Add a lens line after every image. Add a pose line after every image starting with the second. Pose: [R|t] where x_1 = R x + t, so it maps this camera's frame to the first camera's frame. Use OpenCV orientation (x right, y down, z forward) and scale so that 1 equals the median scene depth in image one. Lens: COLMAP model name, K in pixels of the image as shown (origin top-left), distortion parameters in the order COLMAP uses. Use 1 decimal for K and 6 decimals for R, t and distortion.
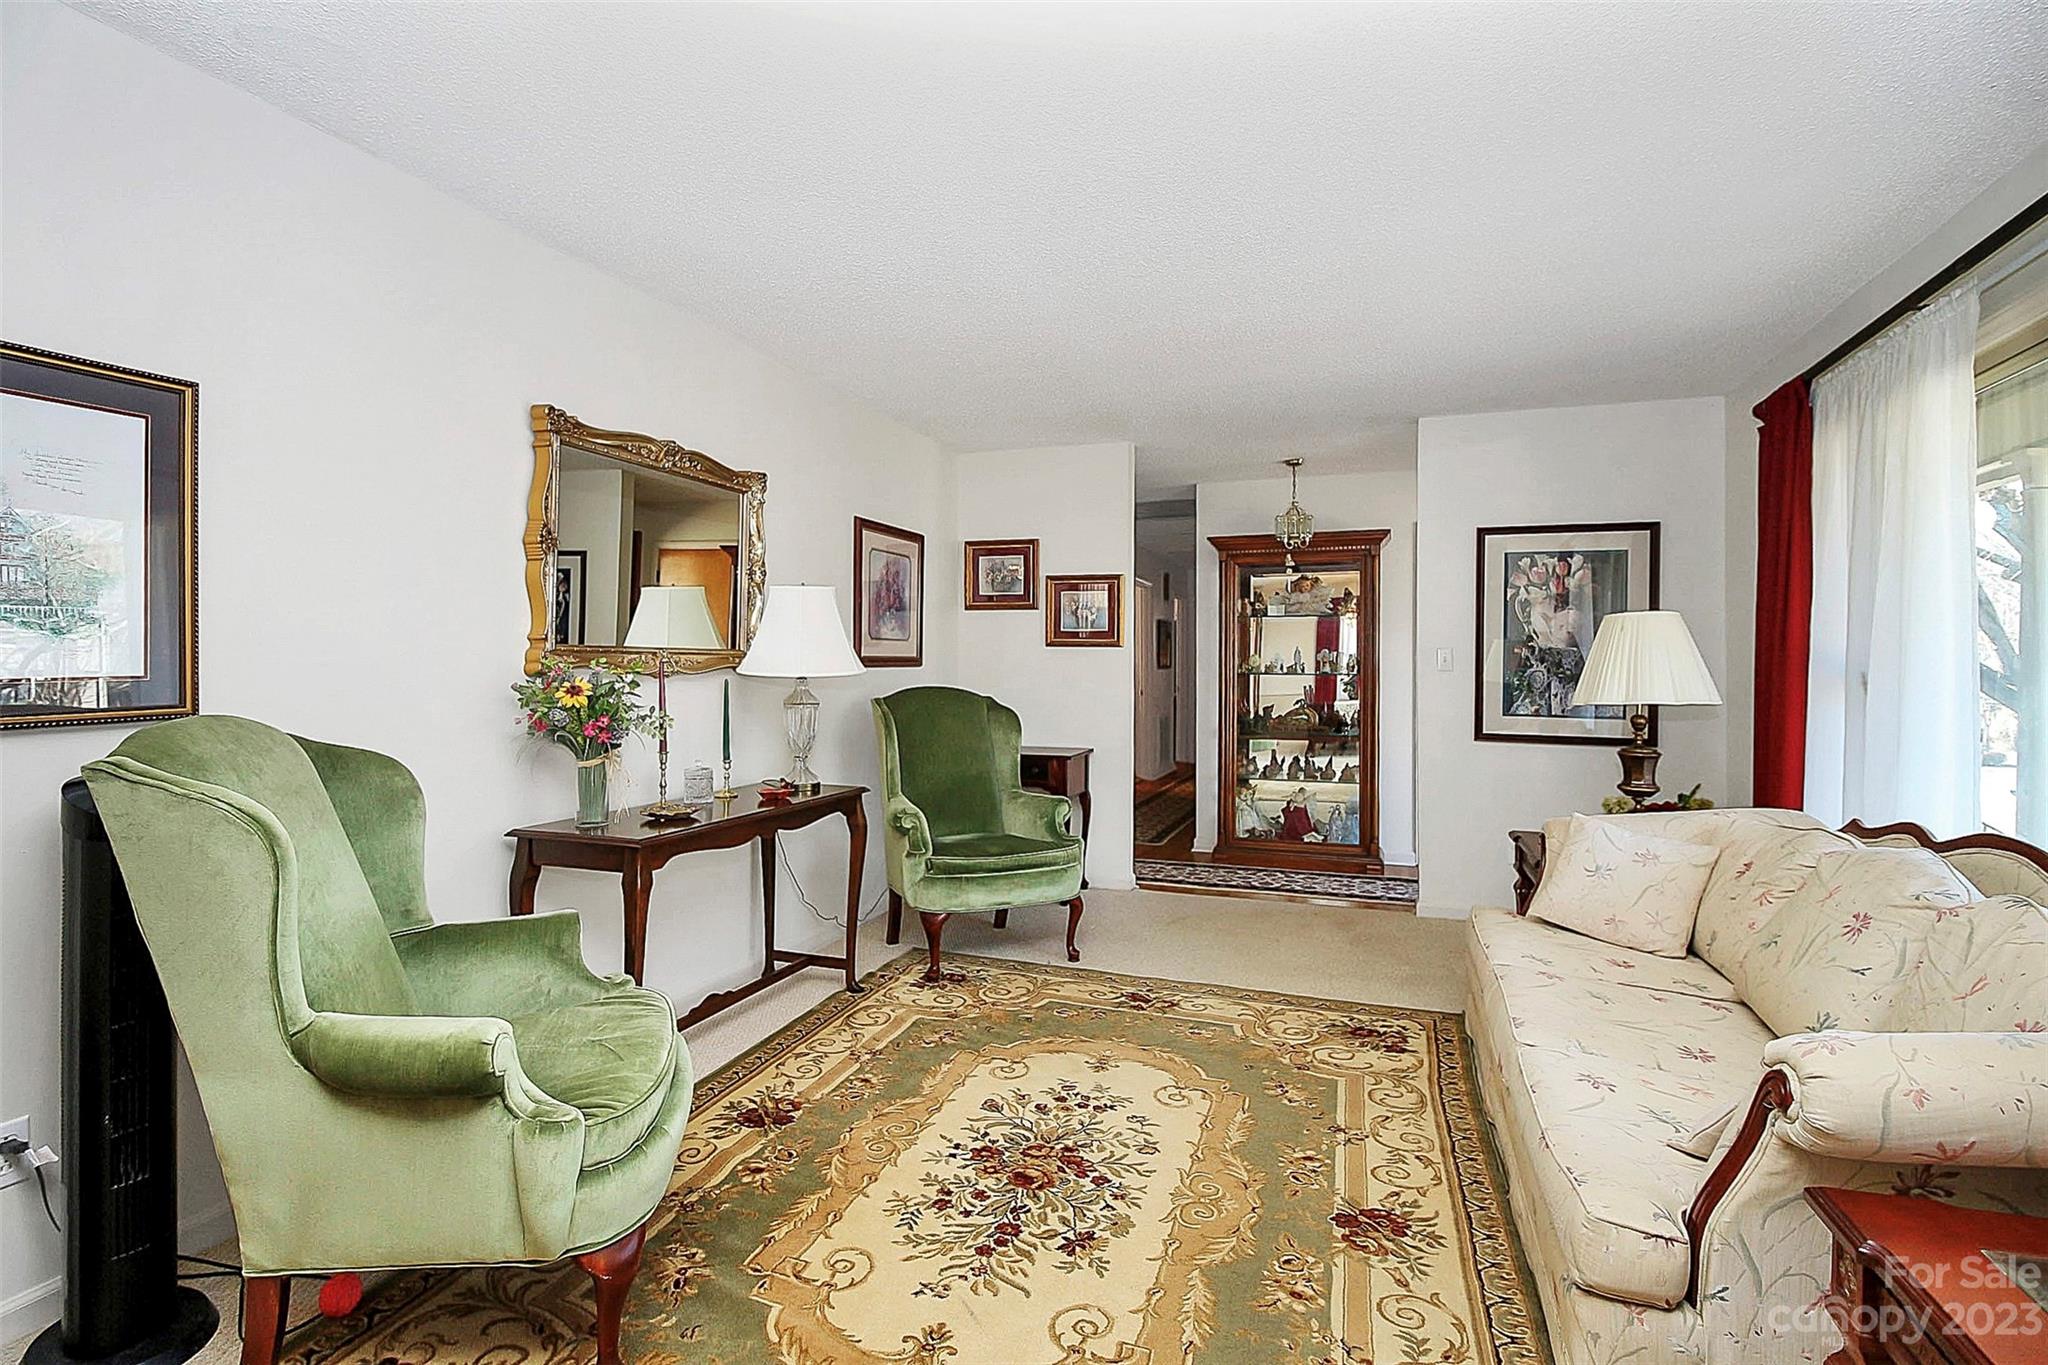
lens RADIAL K [[951.5, 0, 1026.0], [0, 951.5, 667.1], [0, 0, 1]] dist [-0.000008, -0.013085]
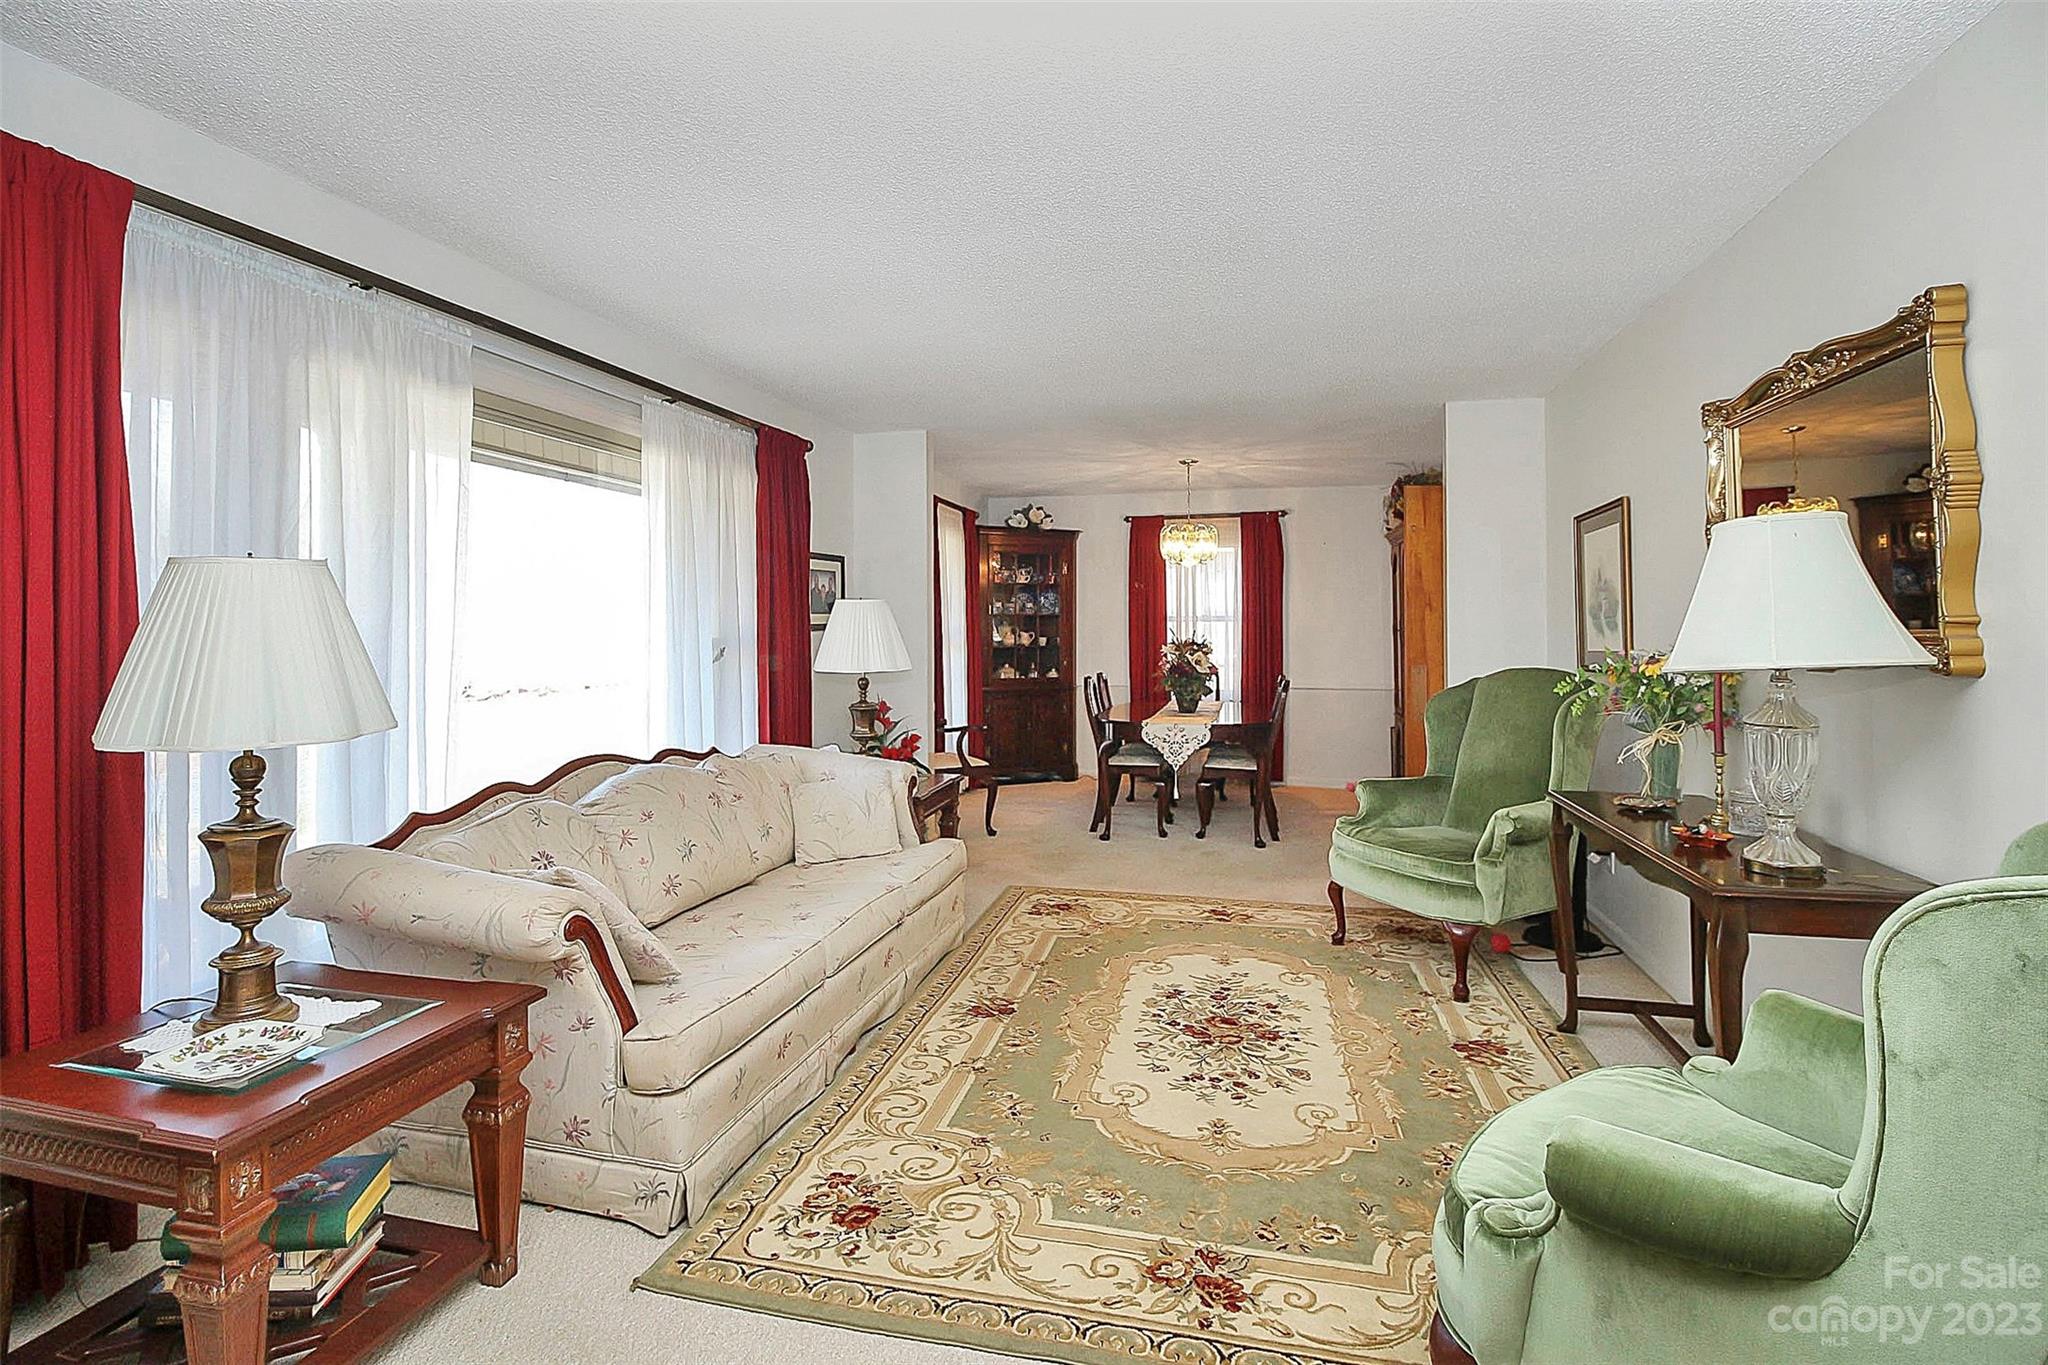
lens RADIAL K [[952.6, 0, 1023.3], [0, 952.6, 617.7], [0, 0, 1]] dist [0.000182, -0.012954]
pose [[-0.994784, -0.004785, -0.101887, 0.417511], [-0.003870, 0.999950, -0.009176, -0.029600], [0.101926, -0.008734, -0.994754, 2.247451]]
